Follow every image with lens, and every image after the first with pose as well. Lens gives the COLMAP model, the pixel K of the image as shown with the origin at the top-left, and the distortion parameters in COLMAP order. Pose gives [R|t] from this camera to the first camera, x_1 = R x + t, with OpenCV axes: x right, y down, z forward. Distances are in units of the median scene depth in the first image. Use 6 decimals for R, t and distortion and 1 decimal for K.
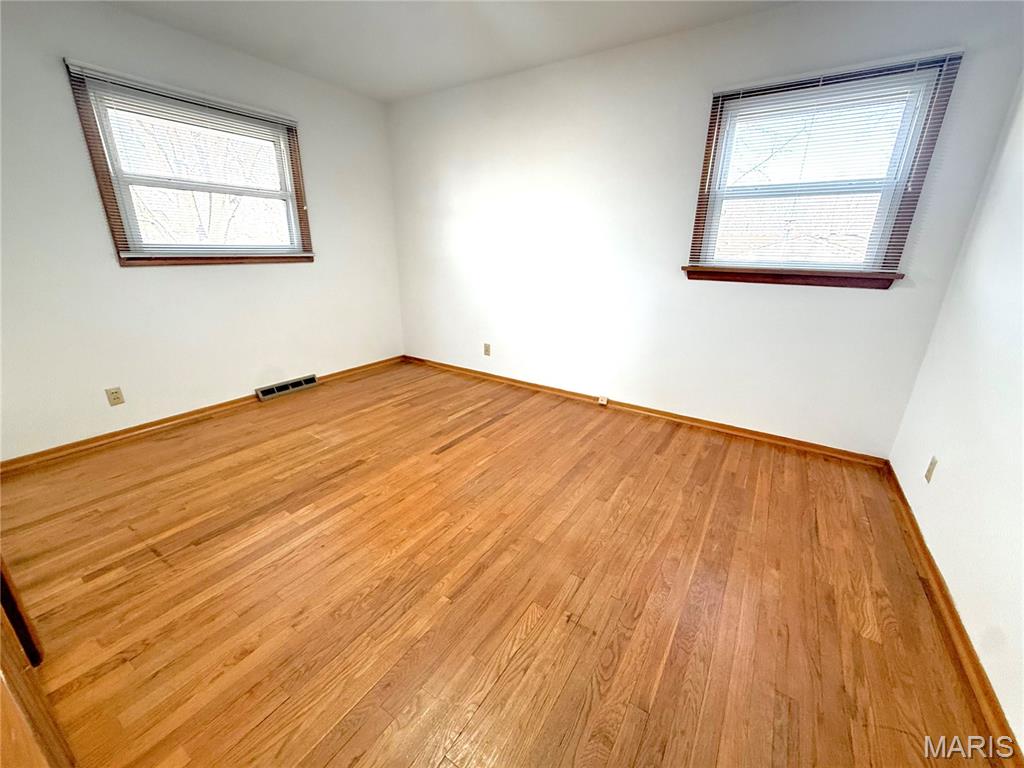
lens RADIAL K [[414.0, 0, 505.1], [0, 414.0, 383.0], [0, 0, 1]] dist [0.000616, 0.000115]
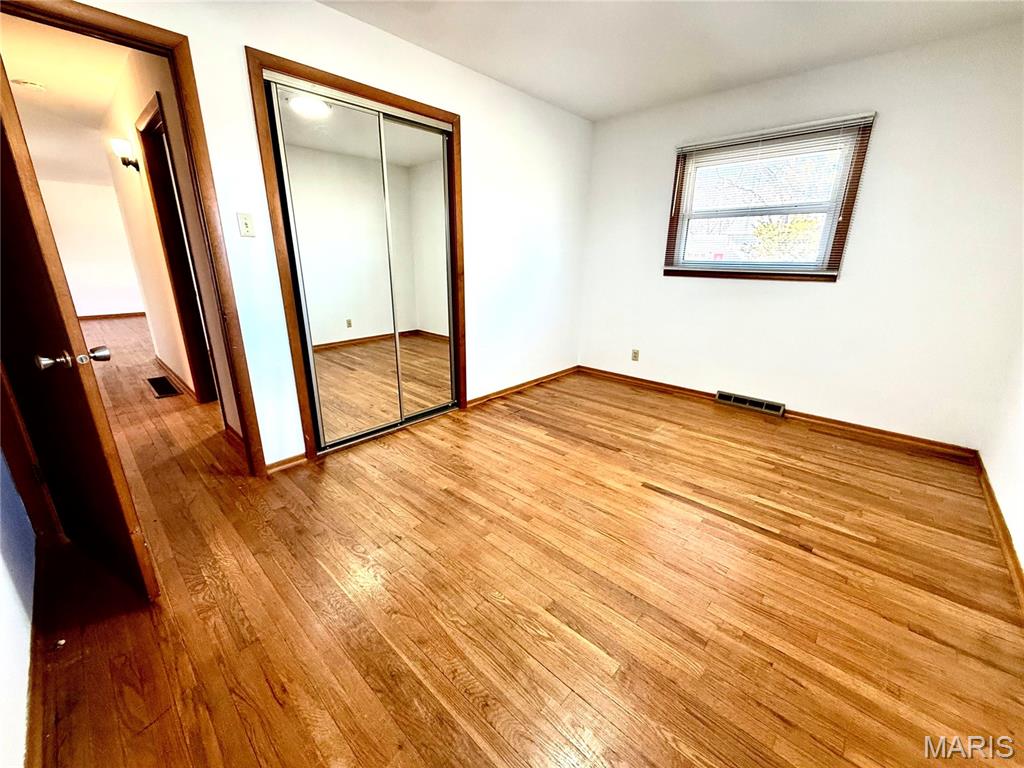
lens RADIAL K [[414.0, 0, 518.2], [0, 414.0, 388.1], [0, 0, 1]] dist [0.000616, 0.000115]
pose [[-0.157553, 0.284325, -0.945694, 0.648029], [-0.321029, 0.890891, 0.321332, -0.213981], [0.933872, 0.354222, -0.049086, 0.673503]]
